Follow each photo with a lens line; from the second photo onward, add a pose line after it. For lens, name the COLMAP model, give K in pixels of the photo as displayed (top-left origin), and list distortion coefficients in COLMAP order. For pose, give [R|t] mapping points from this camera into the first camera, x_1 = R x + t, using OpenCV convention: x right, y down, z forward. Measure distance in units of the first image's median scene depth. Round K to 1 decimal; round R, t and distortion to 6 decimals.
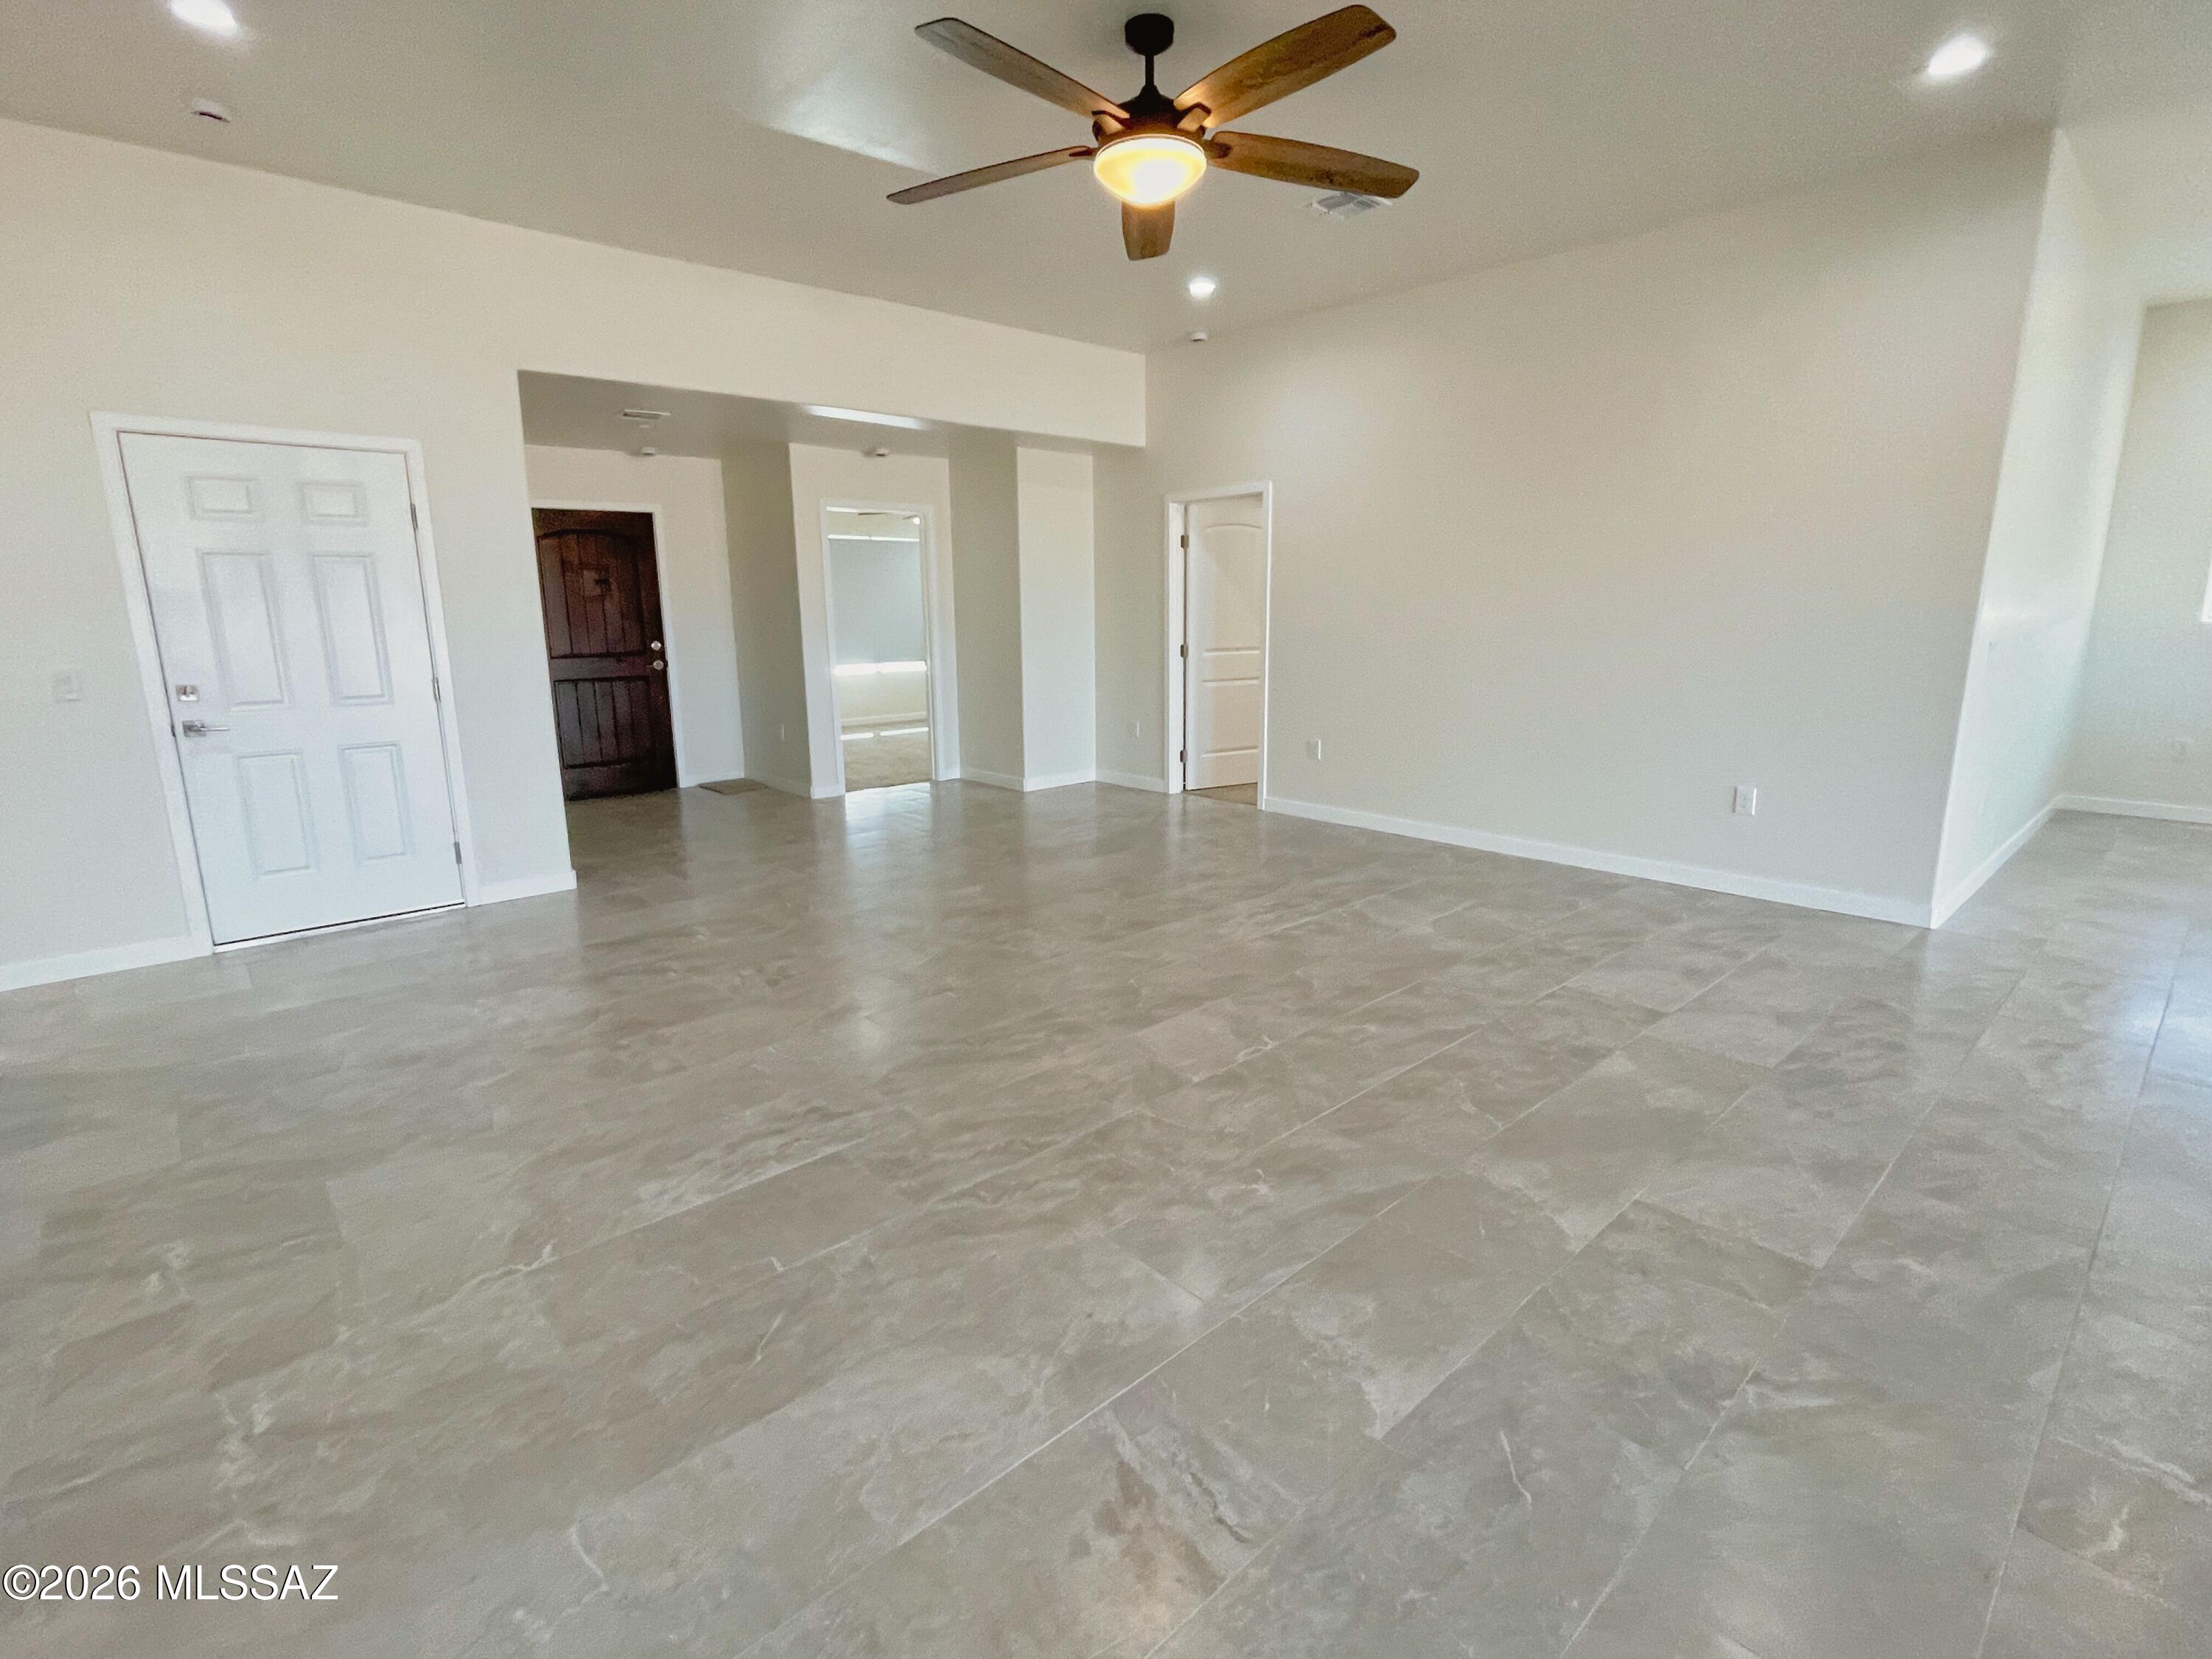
lens RADIAL K [[1047.2, 0, 1098.2], [0, 1047.2, 814.7], [0, 0, 1]] dist [-0.000036, -0.000202]
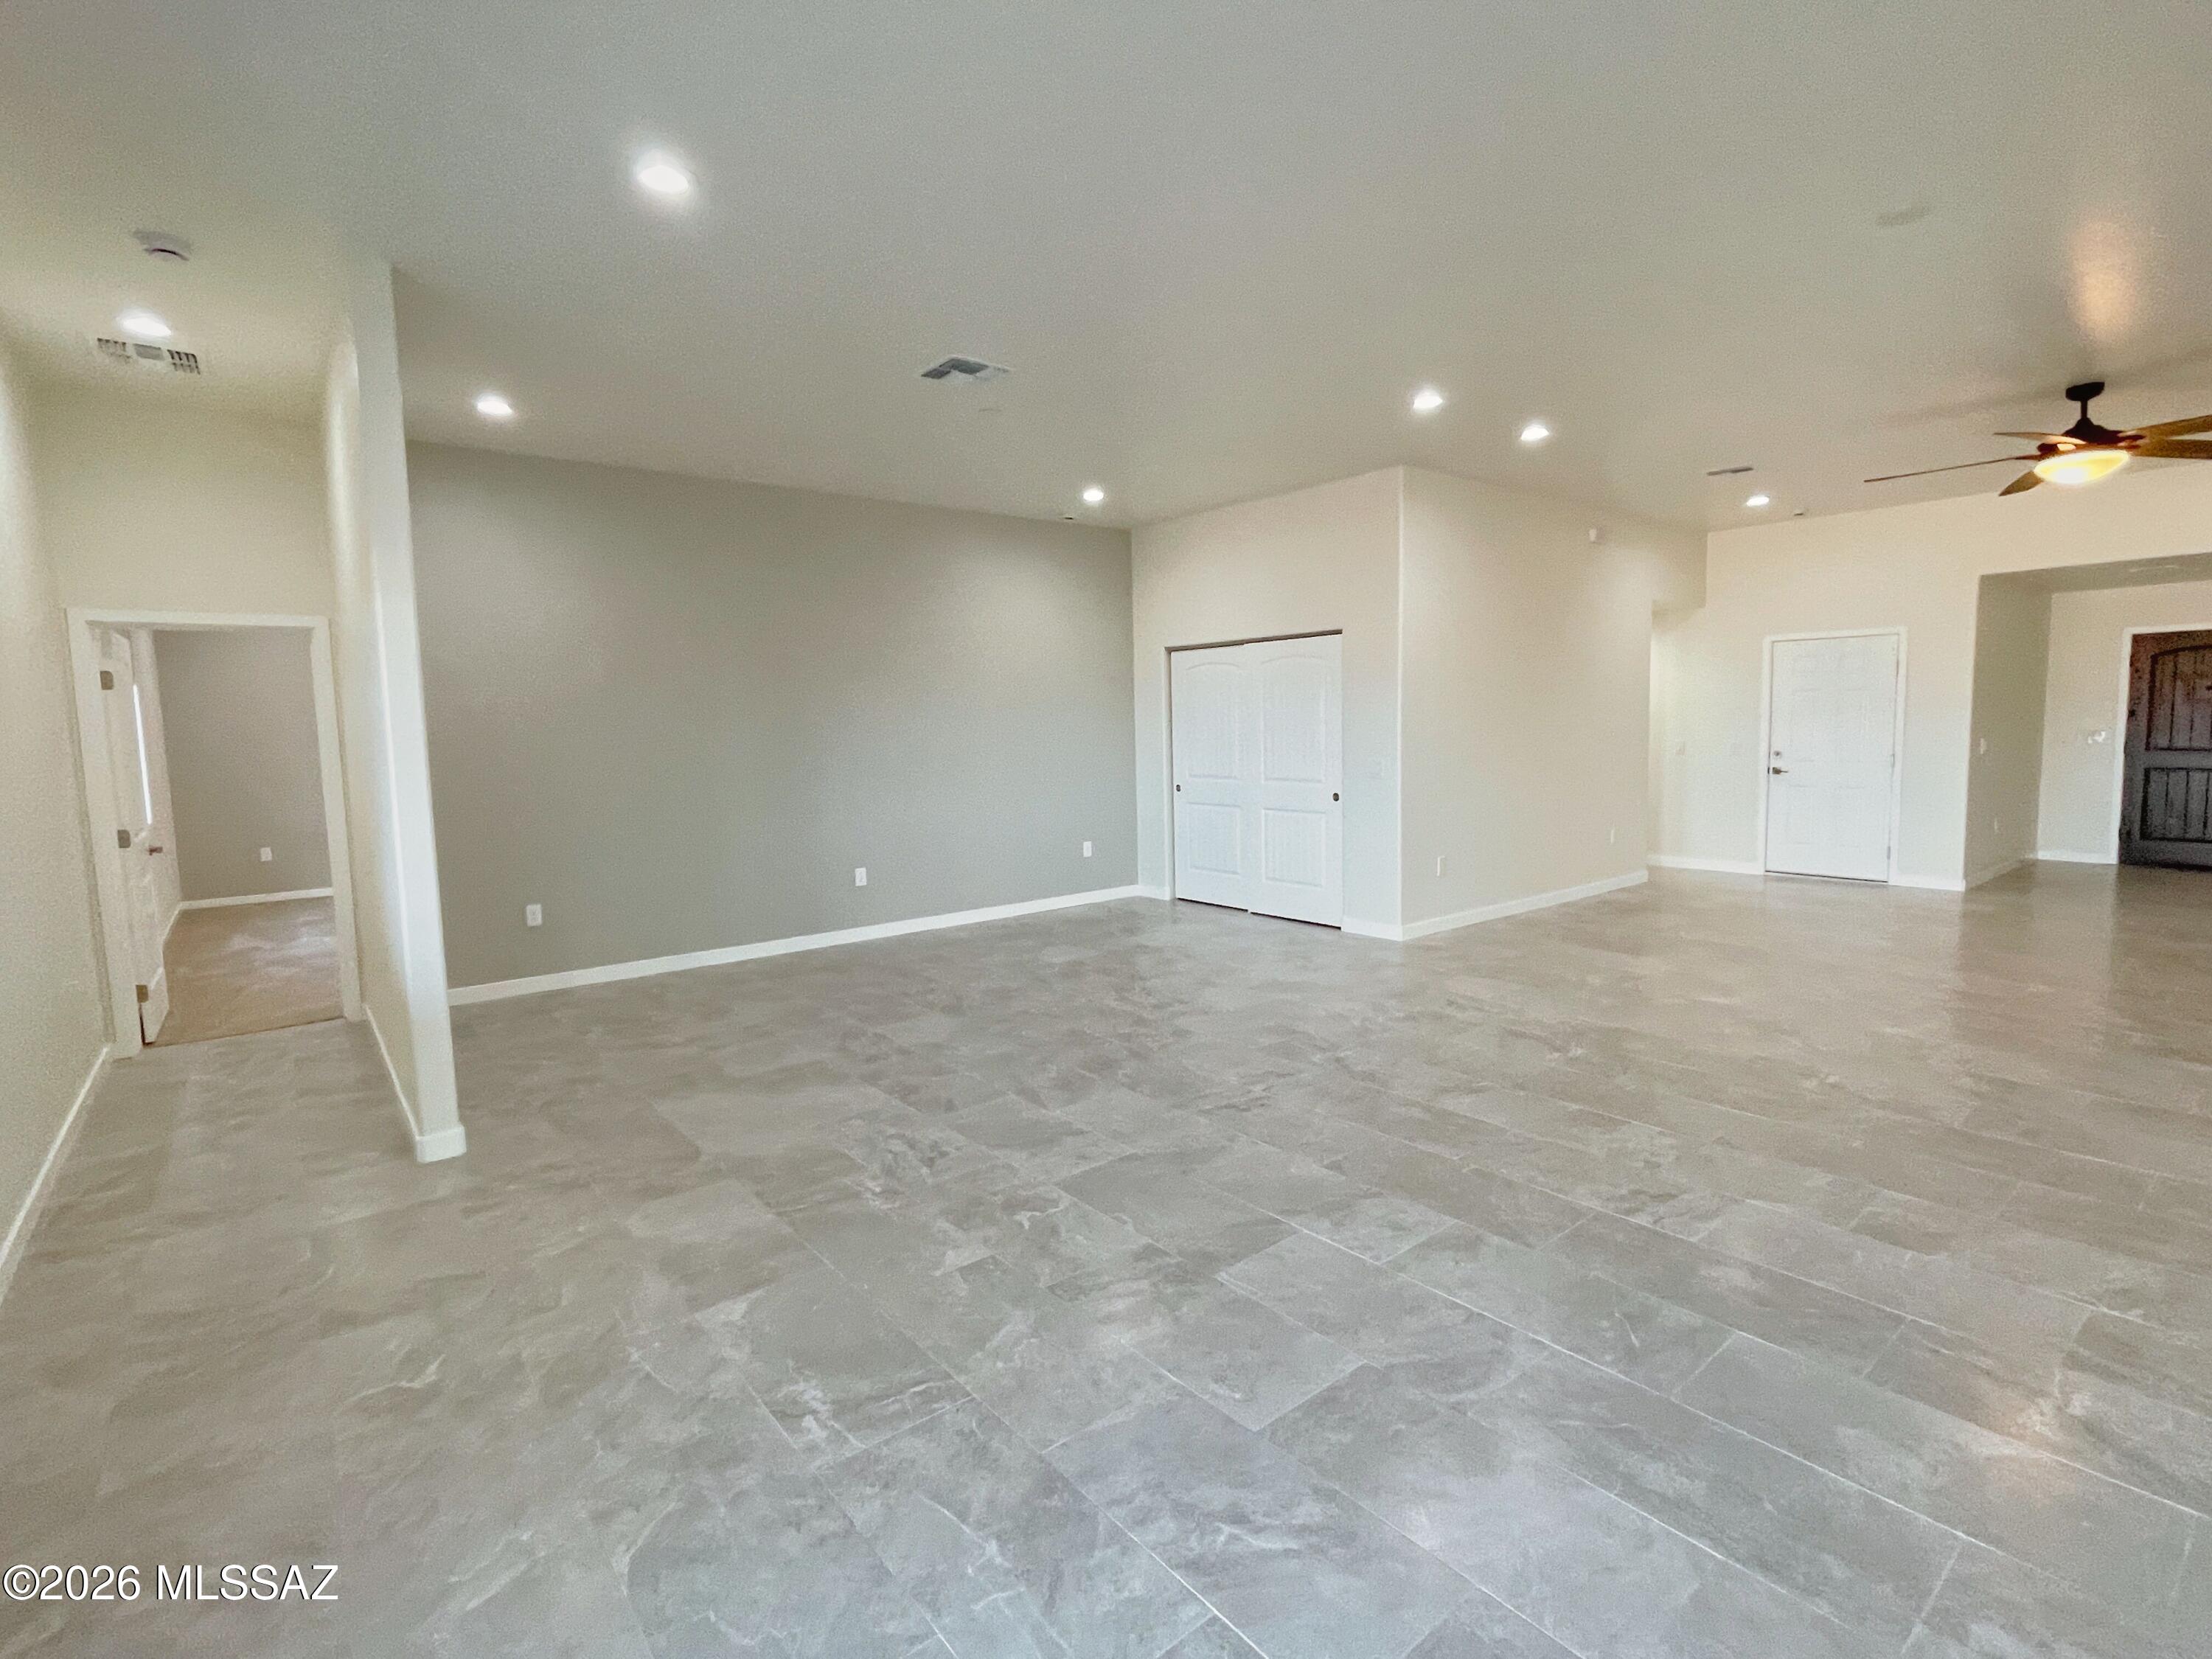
lens RADIAL K [[1056.7, 0, 1106.0], [0, 1056.7, 829.5], [0, 0, 1]] dist [-0.002041, -0.000228]
pose [[-0.056758, 0.110902, -0.992209, 1.025419], [-0.178199, 0.976728, 0.119365, 0.017340], [0.982356, 0.183585, -0.035675, -0.197581]]
